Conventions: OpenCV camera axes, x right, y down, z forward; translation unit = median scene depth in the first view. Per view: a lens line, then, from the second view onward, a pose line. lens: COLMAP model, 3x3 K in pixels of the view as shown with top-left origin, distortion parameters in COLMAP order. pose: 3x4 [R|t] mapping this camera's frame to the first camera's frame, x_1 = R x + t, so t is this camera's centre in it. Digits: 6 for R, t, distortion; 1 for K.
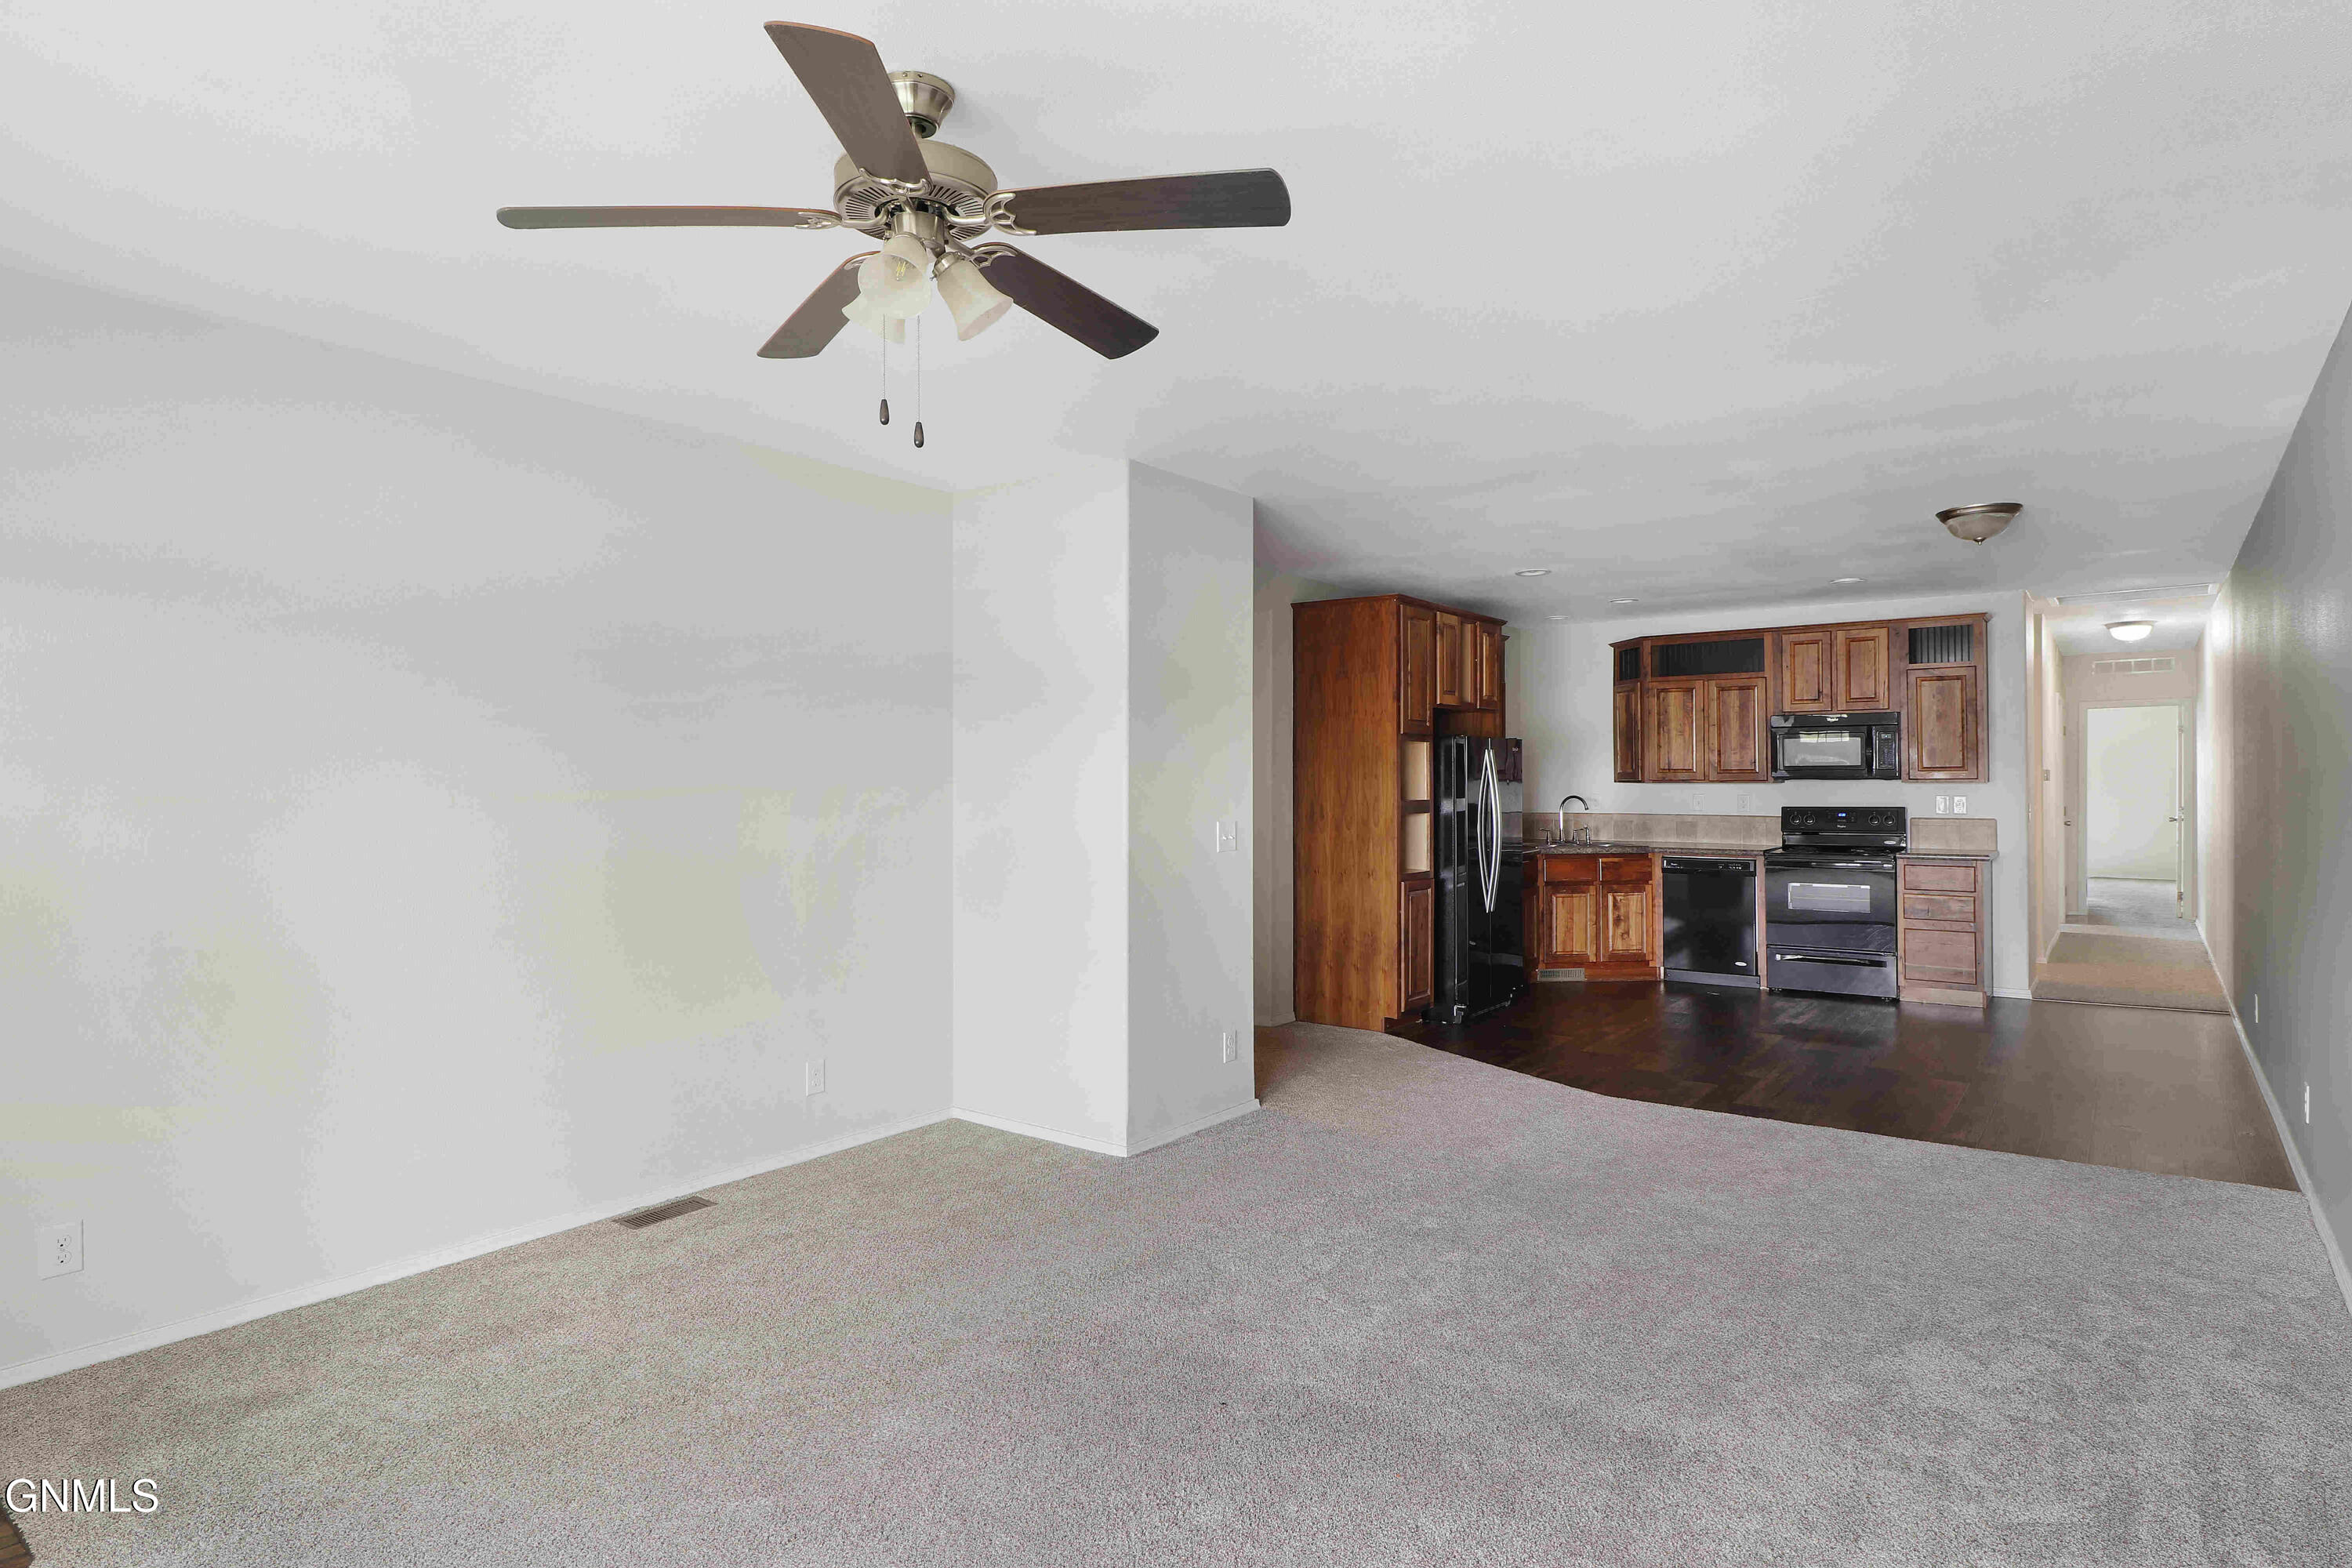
lens RADIAL K [[1305.5, 0, 1176.0], [0, 1305.5, 784.0], [0, 0, 1]] dist [-0.001400, -0.000437]
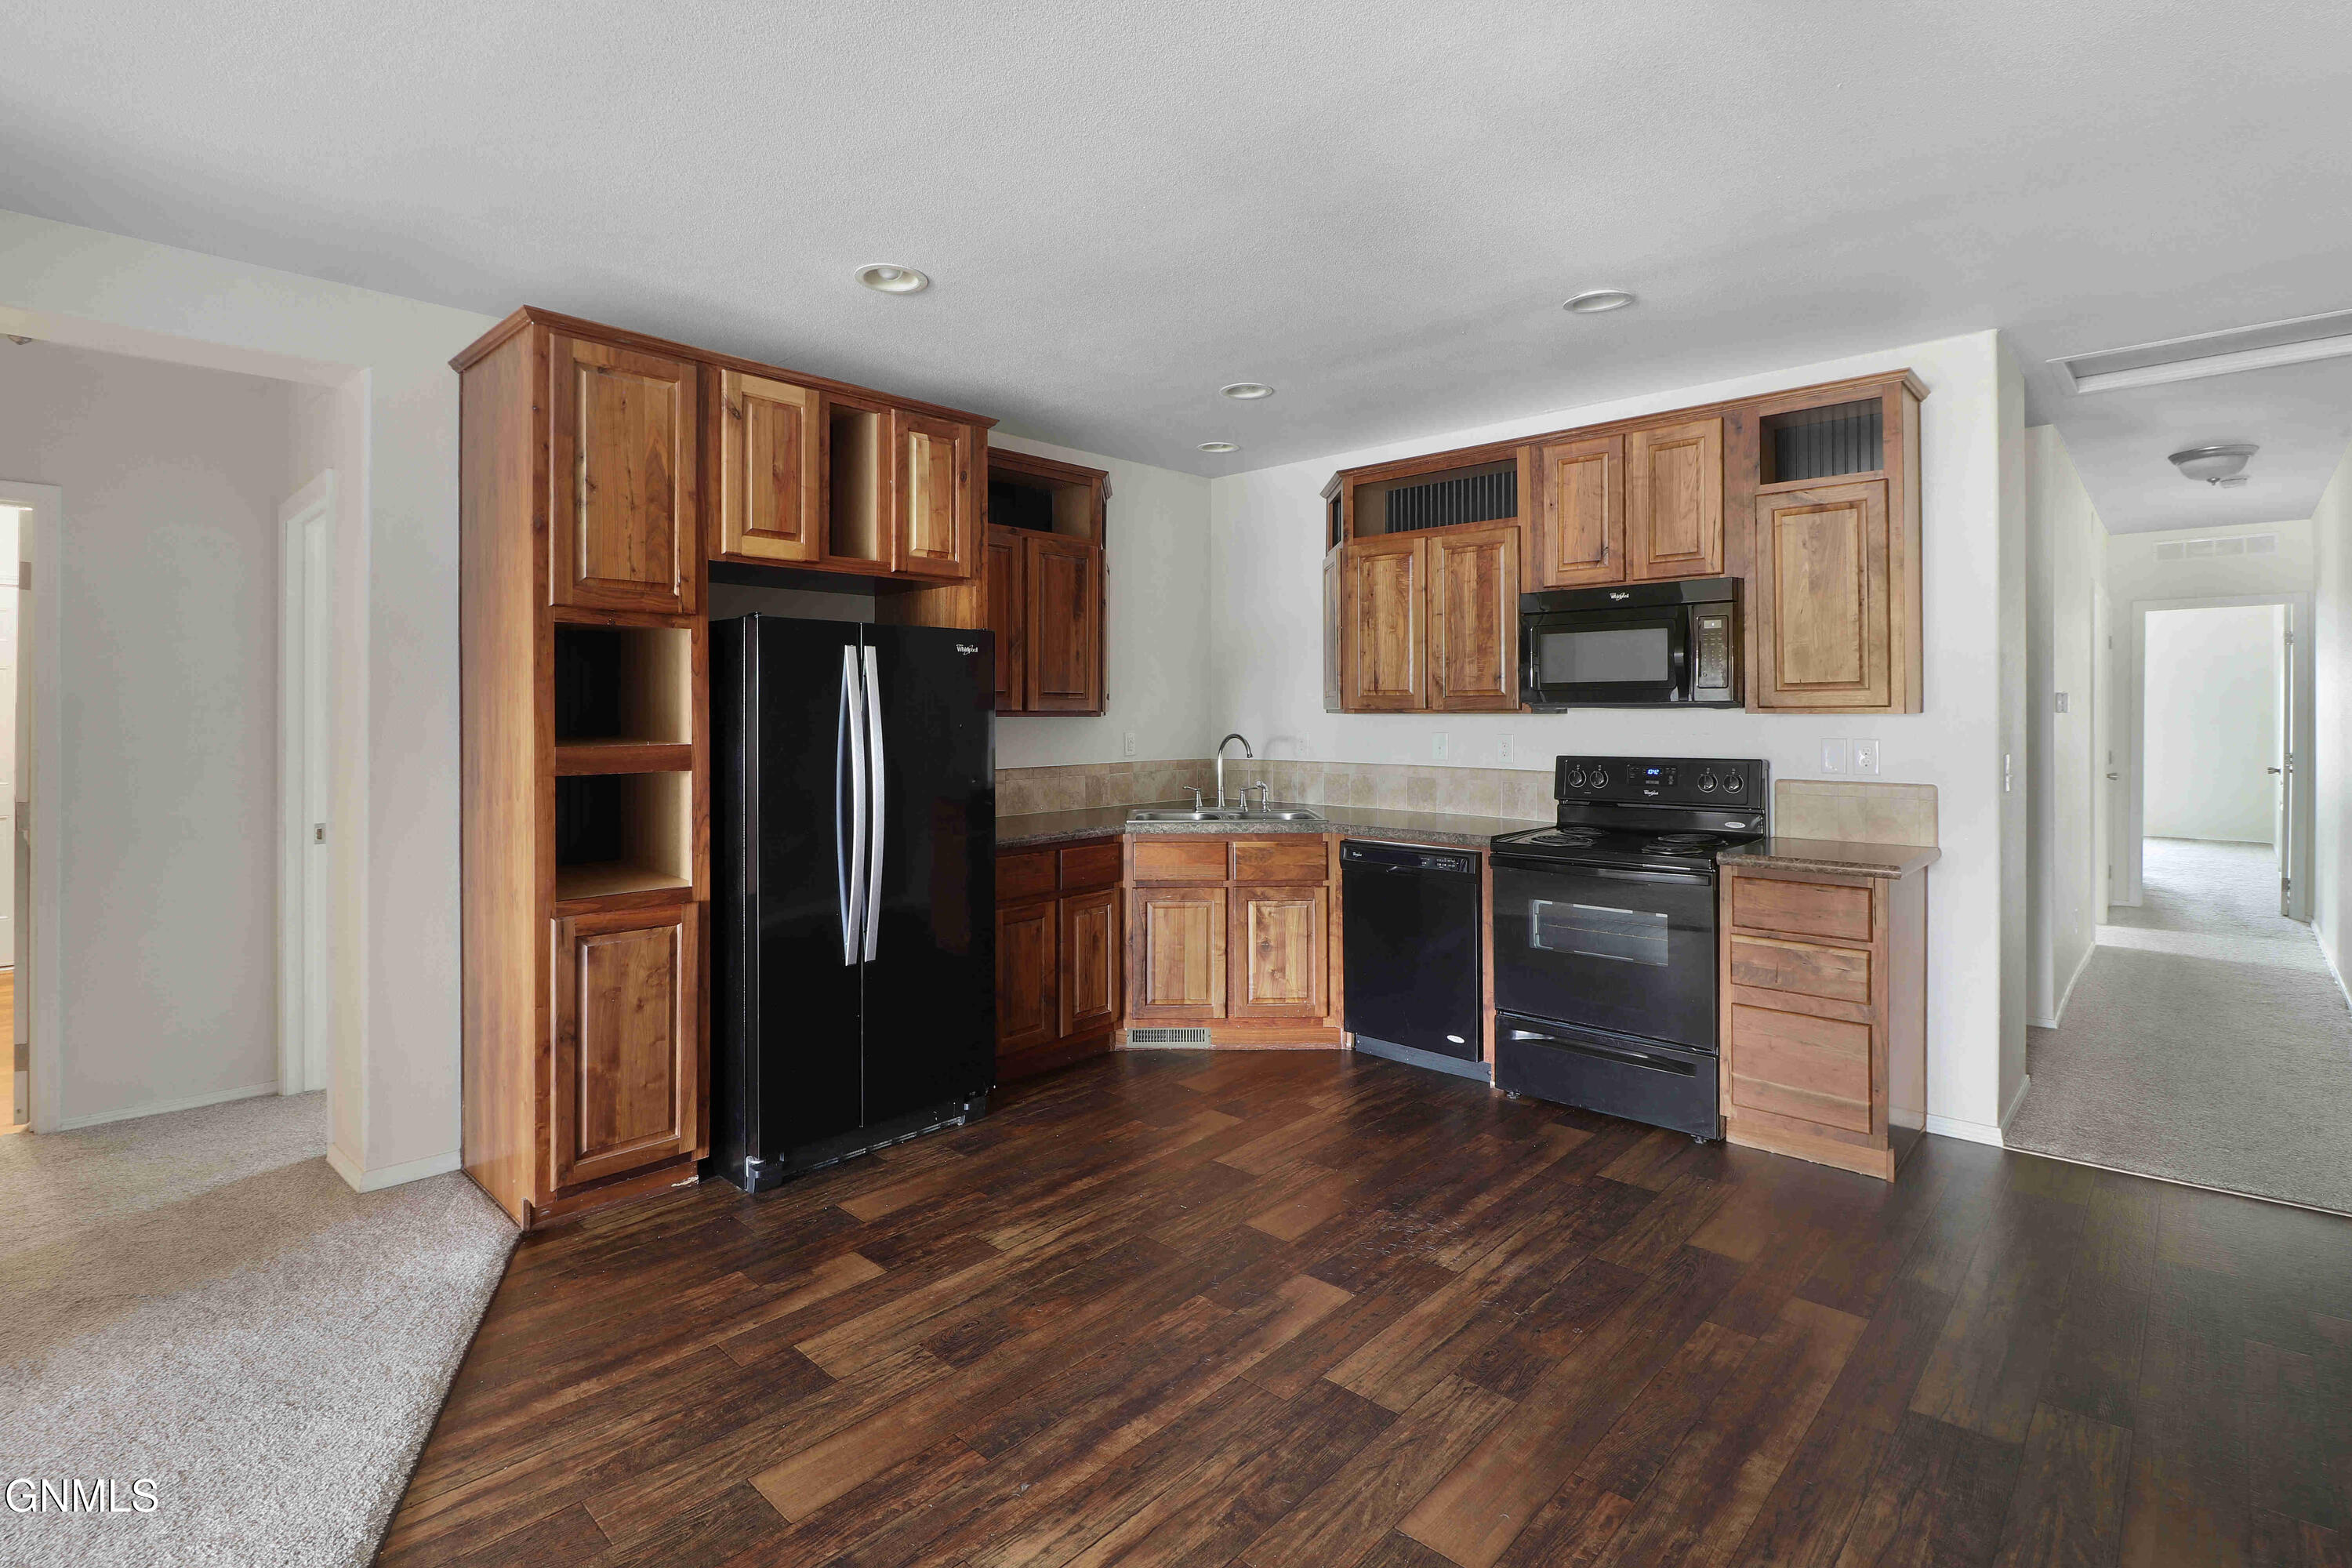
lens RADIAL K [[1139.2, 0, 1179.6], [0, 1139.2, 720.1], [0, 0, 1]] dist [0.001166, -0.013760]
pose [[0.994572, 0.004784, -0.103941, 0.359556], [-0.004291, 0.999978, 0.004961, 0.000071], [0.103963, -0.004488, 0.994571, 0.498163]]
